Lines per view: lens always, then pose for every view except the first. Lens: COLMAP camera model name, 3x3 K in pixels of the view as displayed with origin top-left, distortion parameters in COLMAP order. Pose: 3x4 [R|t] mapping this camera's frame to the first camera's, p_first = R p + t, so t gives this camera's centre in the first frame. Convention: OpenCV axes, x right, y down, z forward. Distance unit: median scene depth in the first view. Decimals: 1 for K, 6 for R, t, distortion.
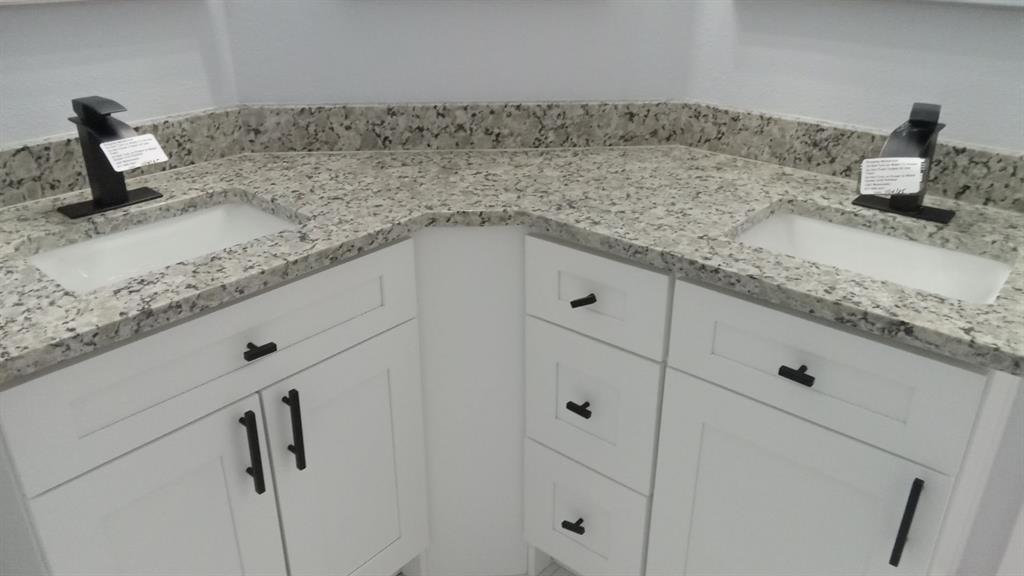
lens RADIAL K [[766.0, 0, 515.0], [0, 766.0, 281.9], [0, 0, 1]] dist [-0.005527, -0.002920]
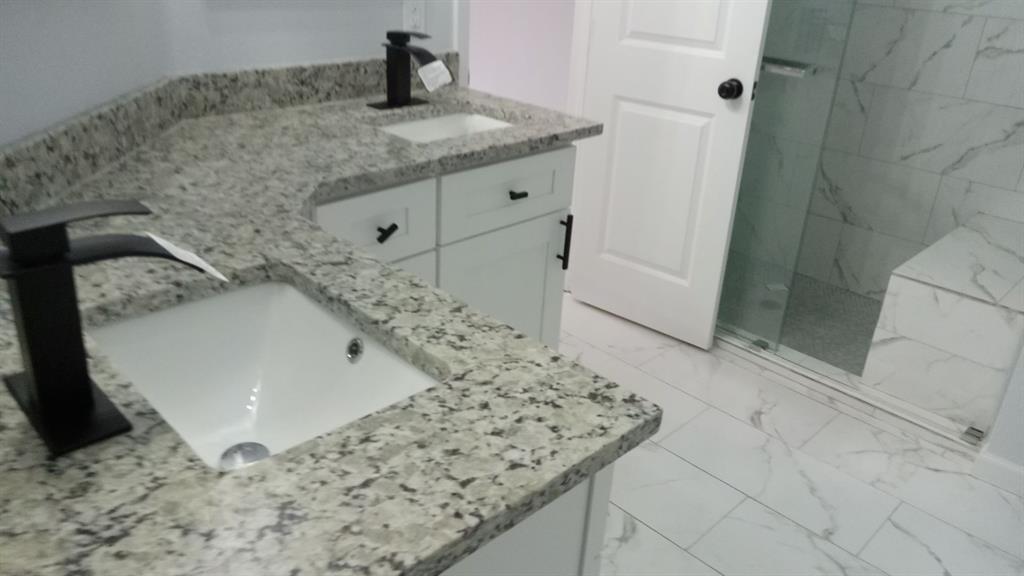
lens RADIAL K [[766.0, 0, 515.0], [0, 766.0, 281.9], [0, 0, 1]] dist [-0.005527, -0.002920]
pose [[0.084142, -0.418304, 0.904401, -0.920133], [0.381009, 0.852157, 0.358692, -0.240297], [-0.920734, 0.314404, 0.231080, 0.546857]]
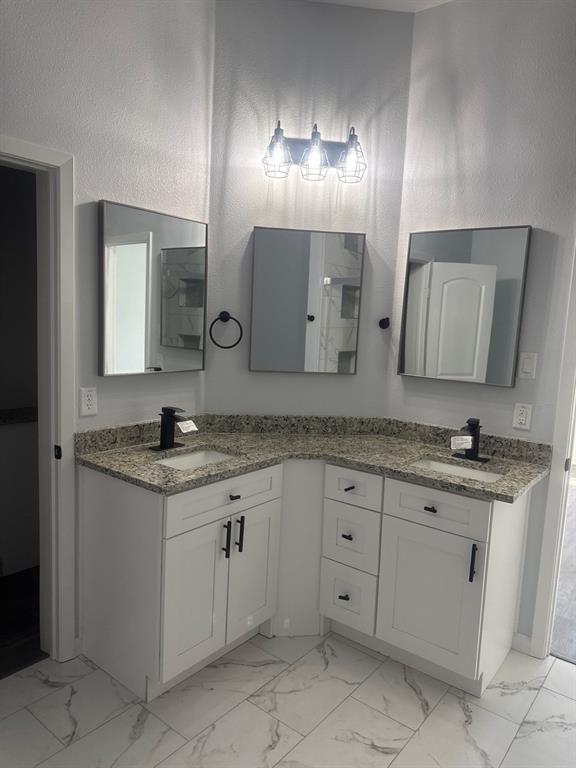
lens RADIAL K [[539.0, 0, 286.3], [0, 539.0, 390.3], [0, 0, 1]] dist [0.124580, -0.195090]
pose [[0.998610, 0.030622, 0.042895, -0.202690], [-0.016230, 0.953014, -0.302490, 0.253111], [-0.050143, 0.301373, 0.952187, -0.793903]]
